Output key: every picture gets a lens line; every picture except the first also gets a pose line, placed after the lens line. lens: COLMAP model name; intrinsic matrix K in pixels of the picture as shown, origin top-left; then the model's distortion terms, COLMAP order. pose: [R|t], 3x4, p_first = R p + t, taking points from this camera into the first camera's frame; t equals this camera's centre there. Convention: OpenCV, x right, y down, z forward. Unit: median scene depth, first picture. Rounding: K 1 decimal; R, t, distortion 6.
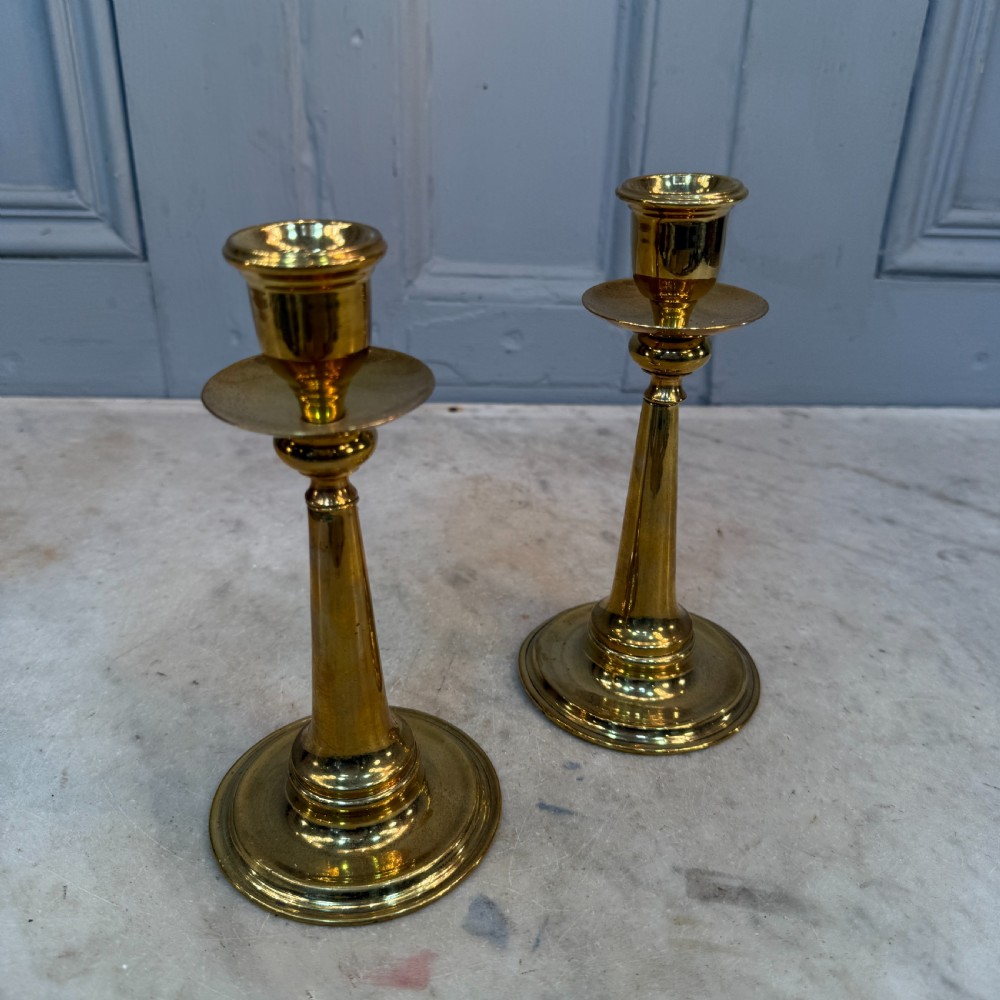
lens RADIAL K [[975.8, 0, 491.8], [0, 975.8, 502.2], [0, 0, 1]] dist [0.159687, -0.436140]
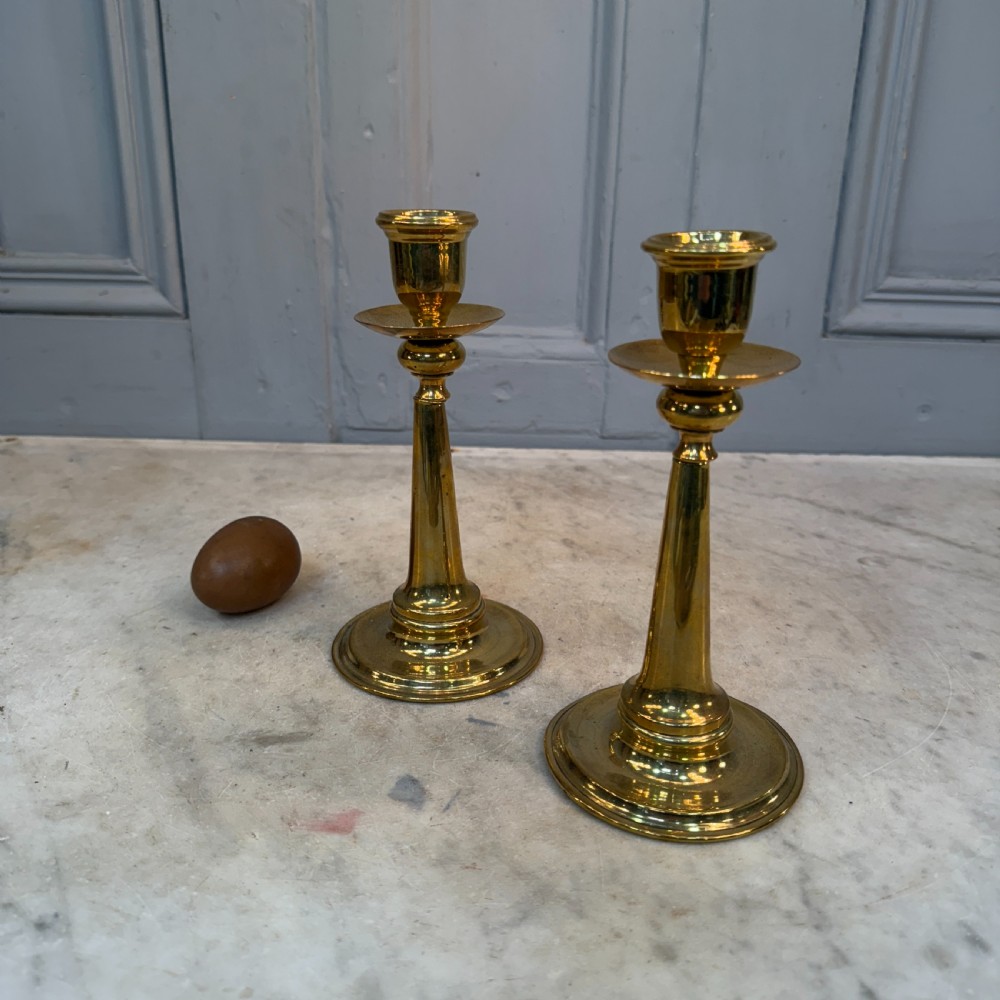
lens RADIAL K [[971.2, 0, 506.5], [0, 971.2, 506.1], [0, 0, 1]] dist [0.185206, -0.500929]
pose [[0.999025, 0.013708, -0.041965, 0.098989], [-0.018590, 0.992810, -0.118251, 0.134639], [0.040042, 0.118915, 0.992097, -0.141358]]
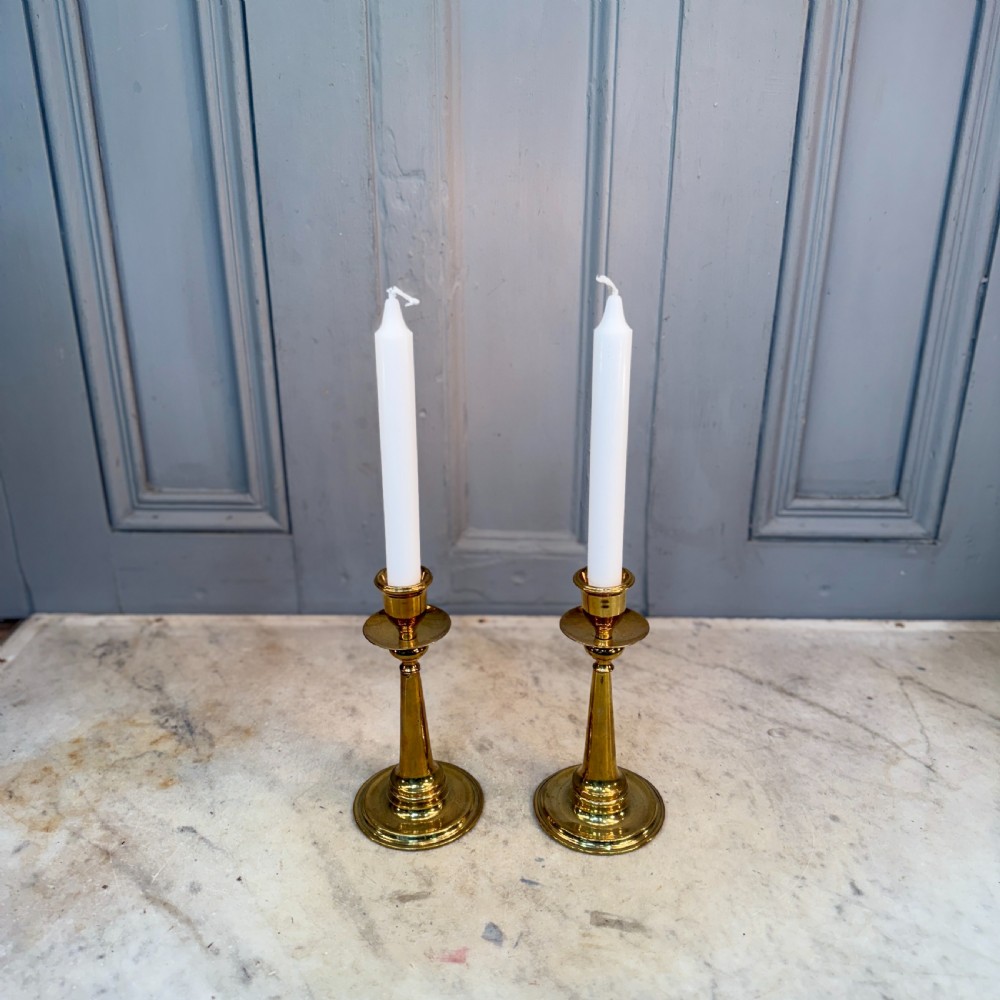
lens RADIAL K [[965.8, 0, 491.3], [0, 965.8, 502.8], [0, 0, 1]] dist [0.177458, -0.423881]
pose [[0.999228, -0.009228, -0.038189, 0.049433], [0.005631, 0.995627, -0.093244, -0.185645], [0.038882, 0.092957, 0.994911, -0.730997]]
